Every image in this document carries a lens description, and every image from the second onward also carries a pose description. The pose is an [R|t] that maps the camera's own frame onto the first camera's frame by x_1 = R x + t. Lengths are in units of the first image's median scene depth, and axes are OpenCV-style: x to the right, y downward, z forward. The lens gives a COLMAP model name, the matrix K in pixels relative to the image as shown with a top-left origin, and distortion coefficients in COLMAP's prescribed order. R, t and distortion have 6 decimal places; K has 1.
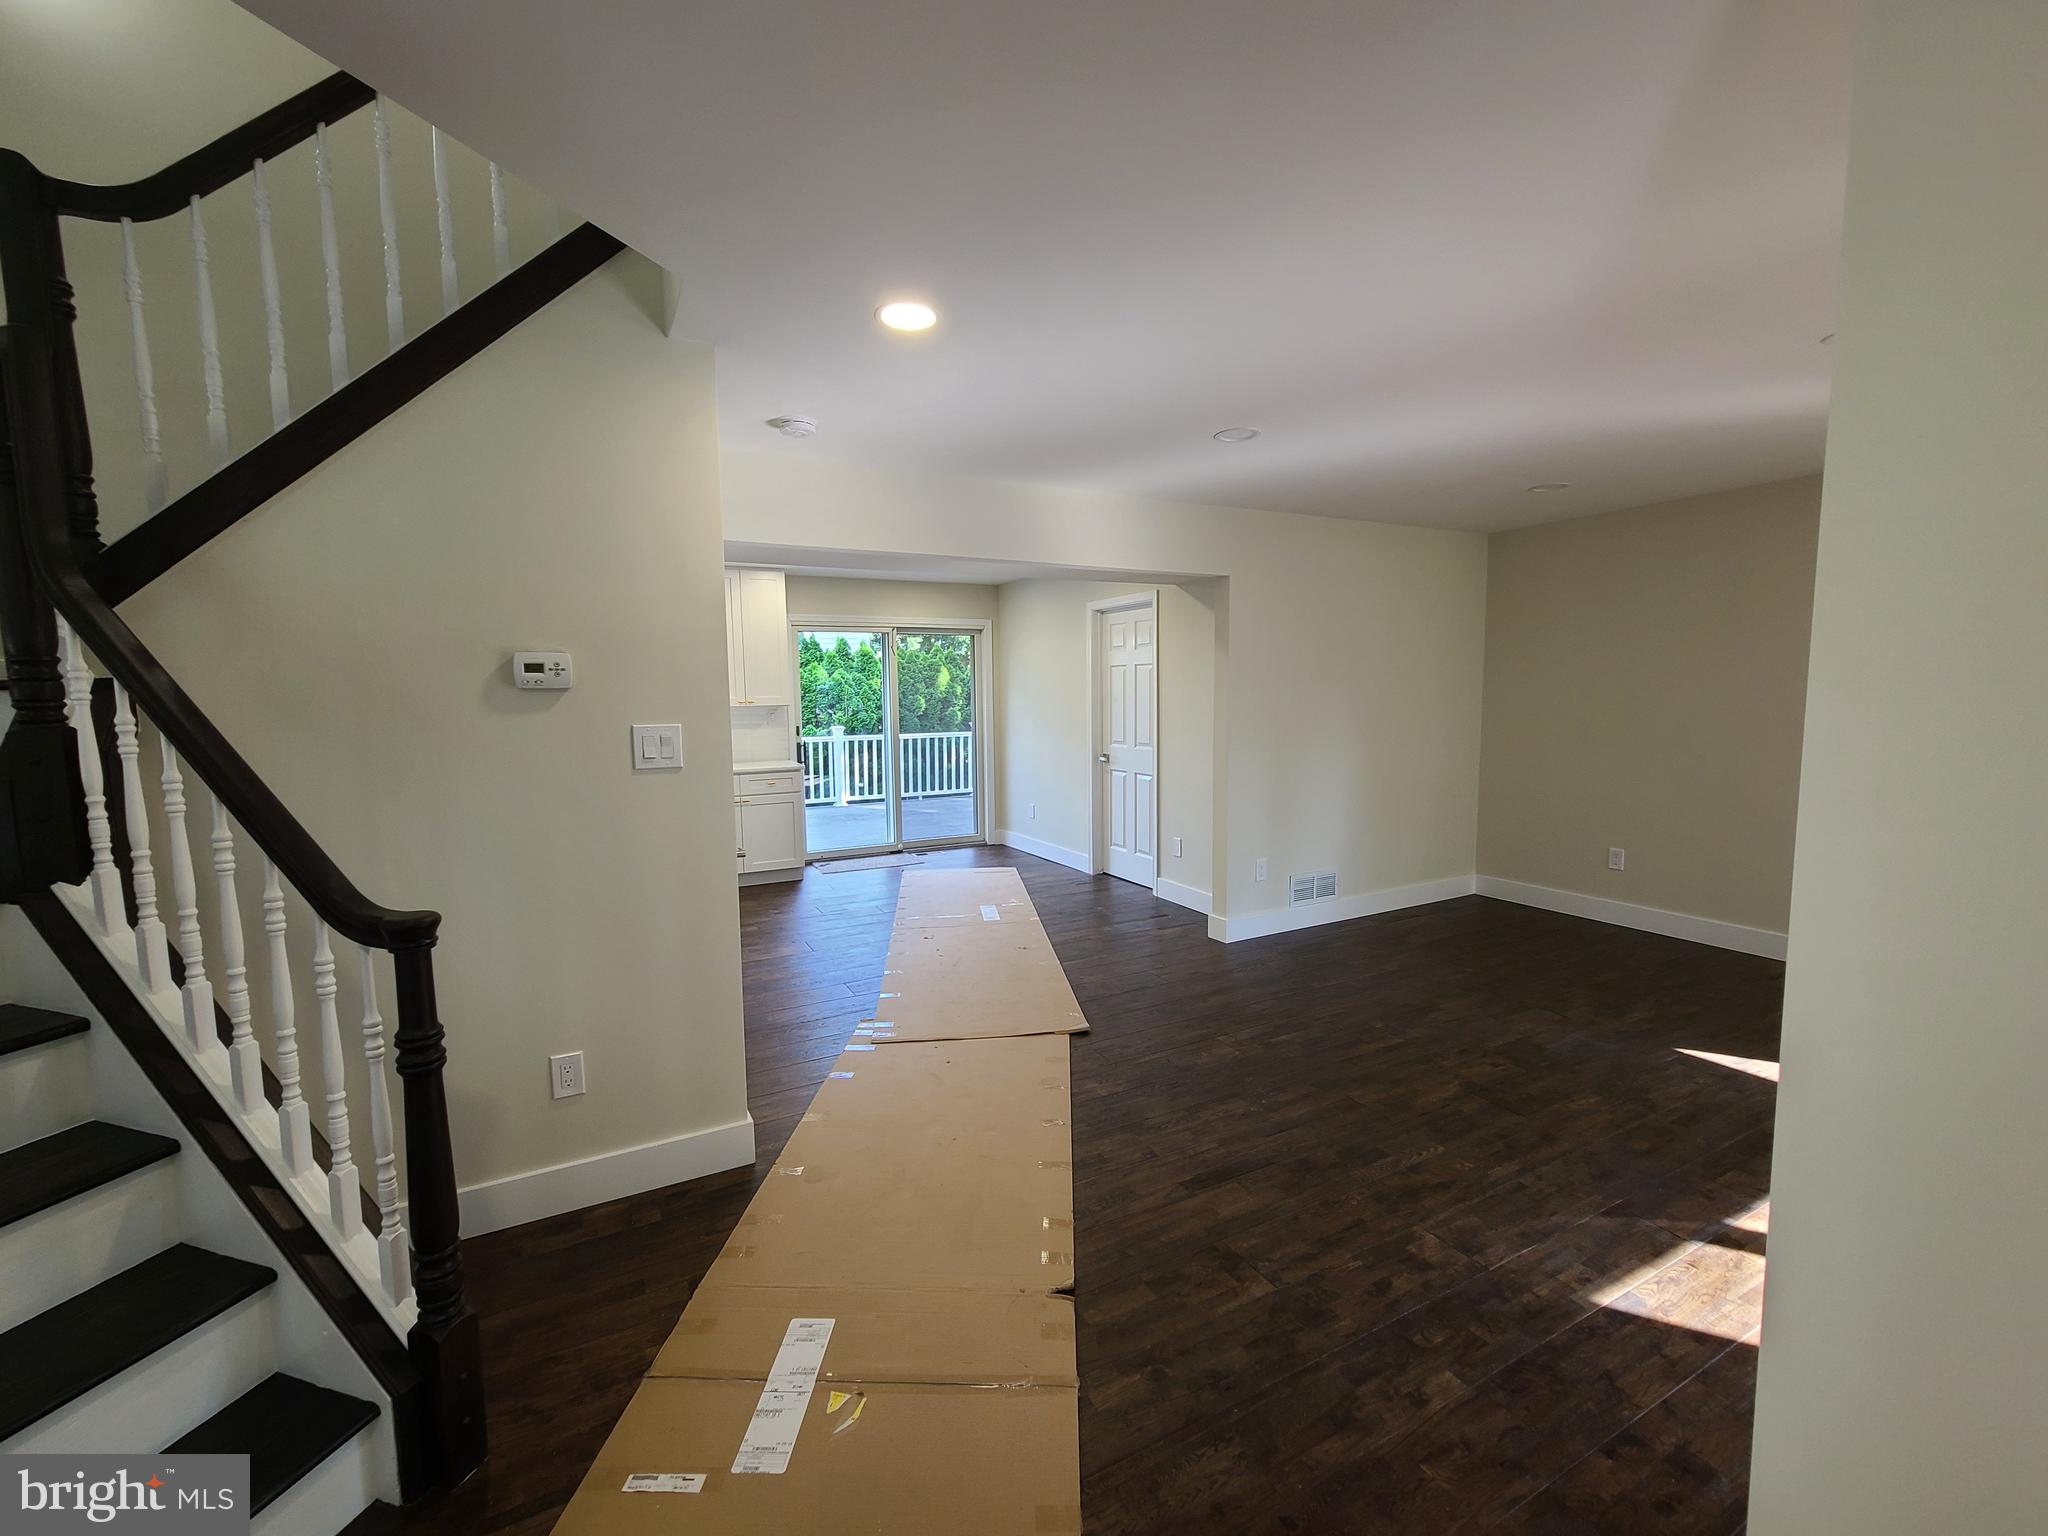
lens RADIAL K [[841.9, 0, 1028.0], [0, 841.9, 772.1], [0, 0, 1]] dist [0.001432, -0.000354]
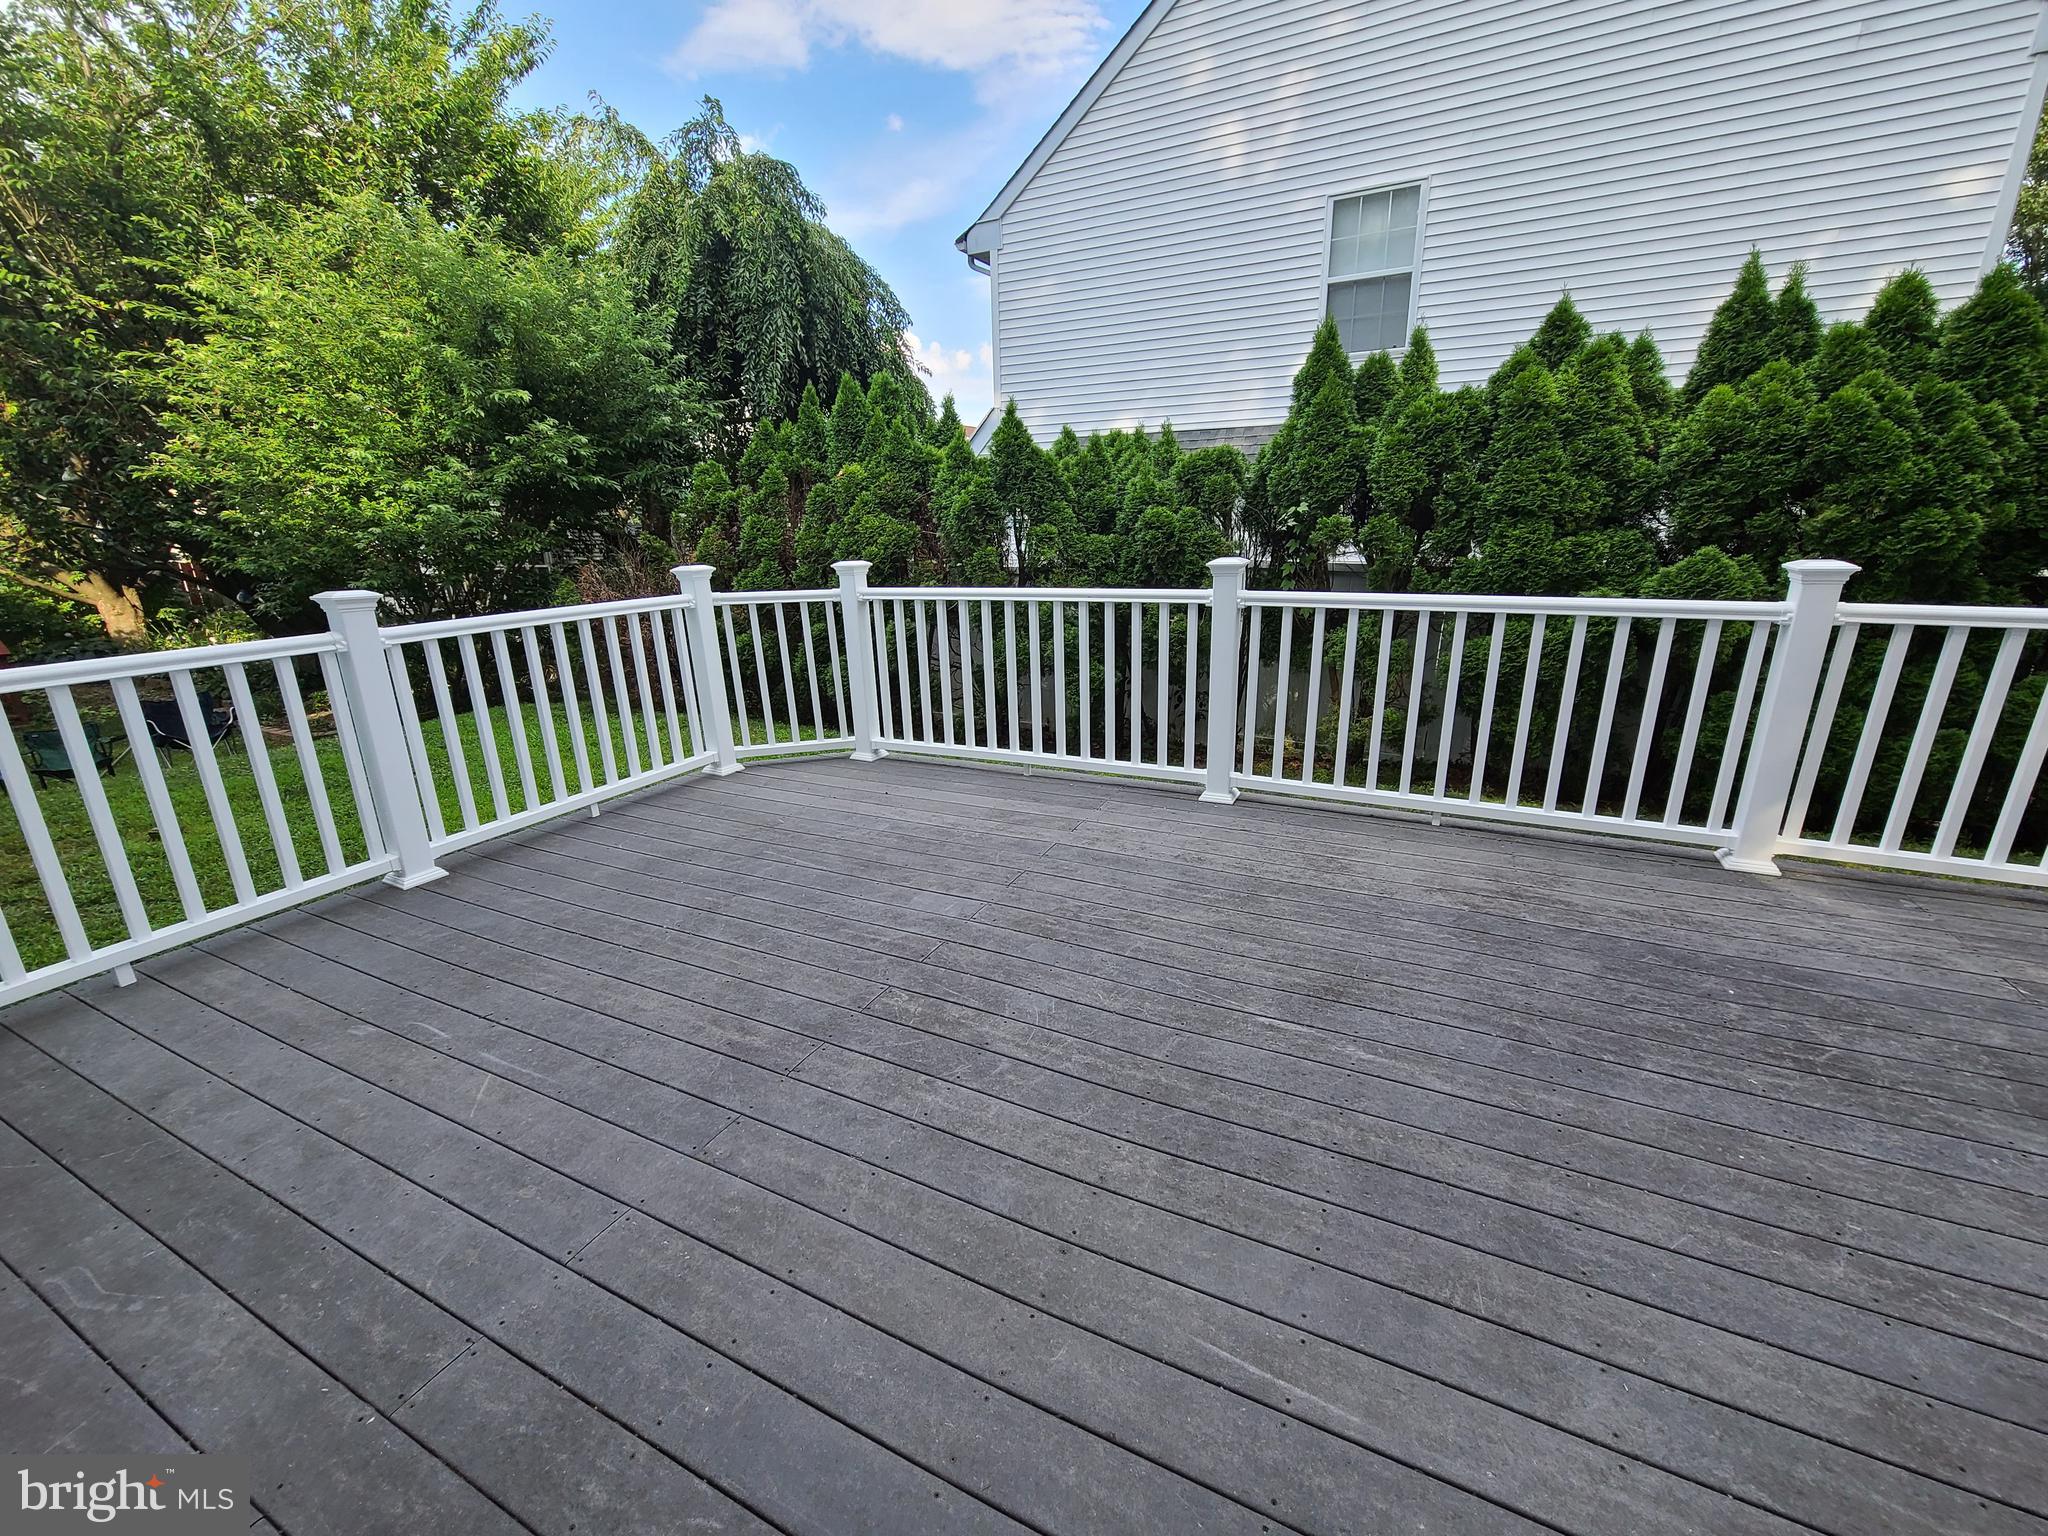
lens RADIAL K [[841.9, 0, 1025.7], [0, 841.9, 769.7], [0, 0, 1]] dist [0.001432, -0.000354]
pose [[0.583060, 0.236741, -0.777171, -0.848942], [-0.062152, 0.966796, 0.247876, -0.229934], [0.810048, -0.096224, 0.578414, 3.626009]]
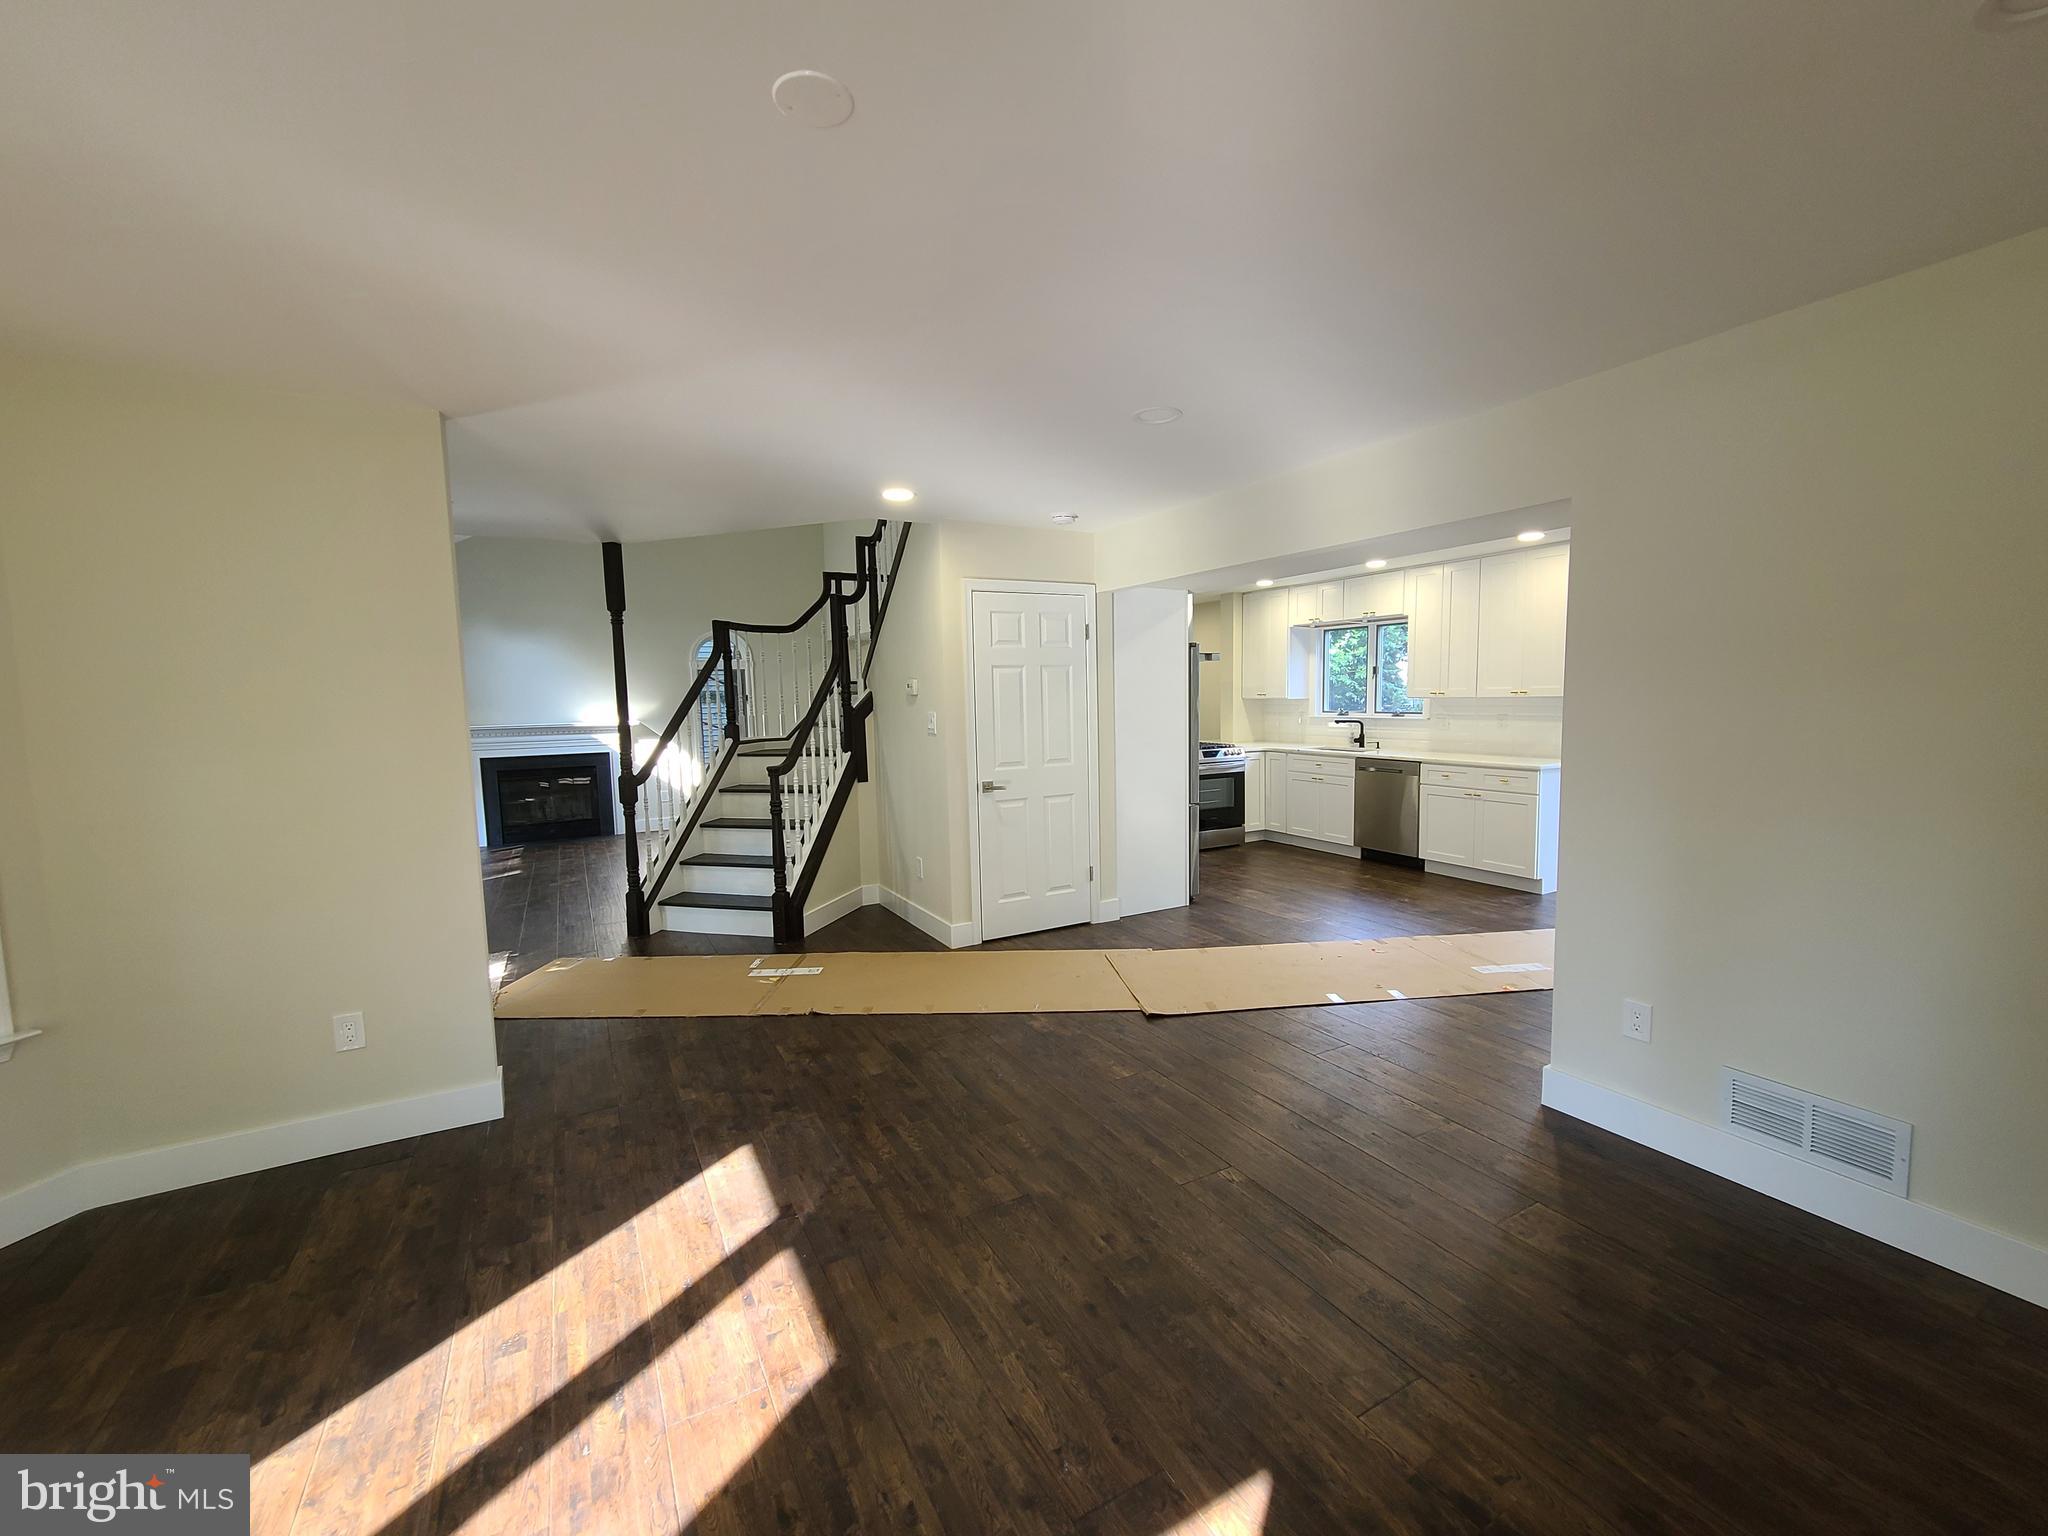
lens RADIAL K [[841.9, 0, 1026.6], [0, 841.9, 771.2], [0, 0, 1]] dist [0.001432, -0.000354]
pose [[0.020015, 0.105451, -0.994223, 1.910580], [-0.075332, 0.991755, 0.103673, -0.169599], [0.996958, 0.072822, 0.027793, 1.392035]]
